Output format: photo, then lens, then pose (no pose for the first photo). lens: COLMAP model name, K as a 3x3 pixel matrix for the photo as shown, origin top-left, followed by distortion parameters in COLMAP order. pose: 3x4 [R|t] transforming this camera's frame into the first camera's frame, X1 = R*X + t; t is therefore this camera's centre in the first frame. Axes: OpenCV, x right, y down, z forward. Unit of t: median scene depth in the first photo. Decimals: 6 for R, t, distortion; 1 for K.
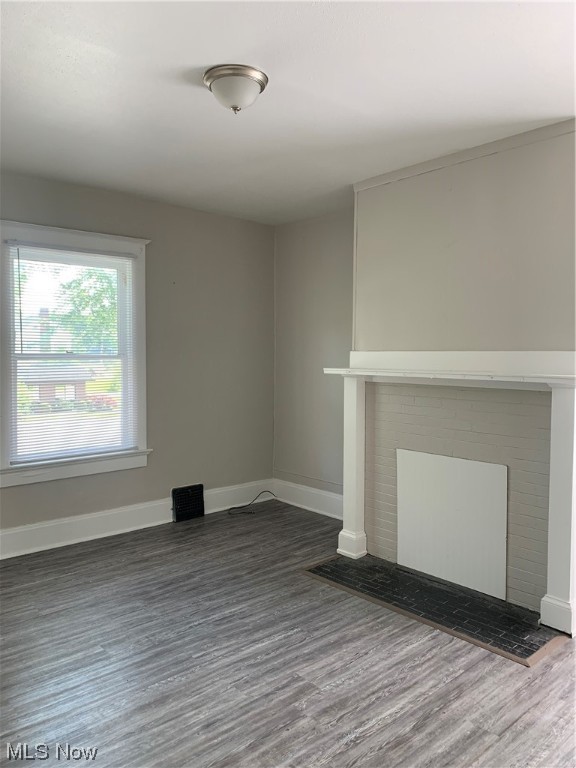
lens RADIAL K [[576.3, 0, 288.0], [0, 576.3, 384.0], [0, 0, 1]] dist [-0.001334, 0.000908]
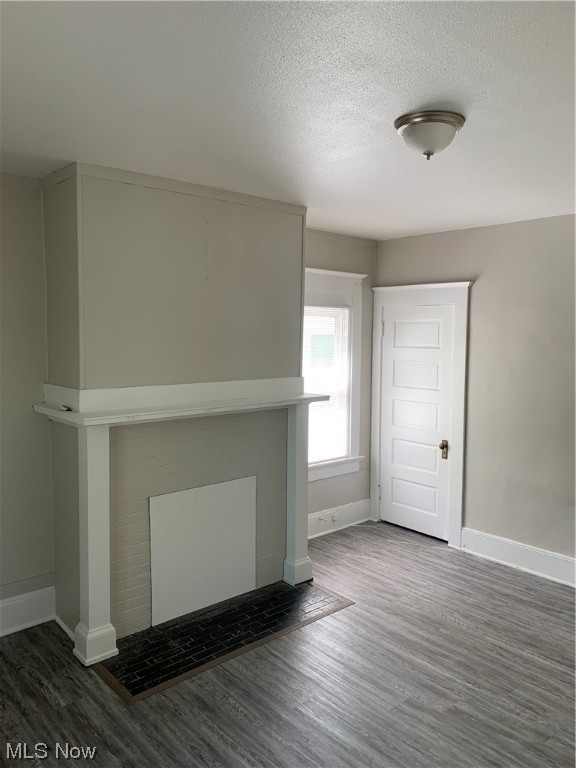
lens RADIAL K [[592.1, 0, 288.0], [0, 592.1, 384.0], [0, 0, 1]] dist [0.014206, 0.005840]
pose [[0.006839, -0.097510, 0.995211, -0.731448], [0.046503, 0.994189, 0.097090, -0.144470], [-0.998895, 0.045616, 0.011334, 0.835069]]
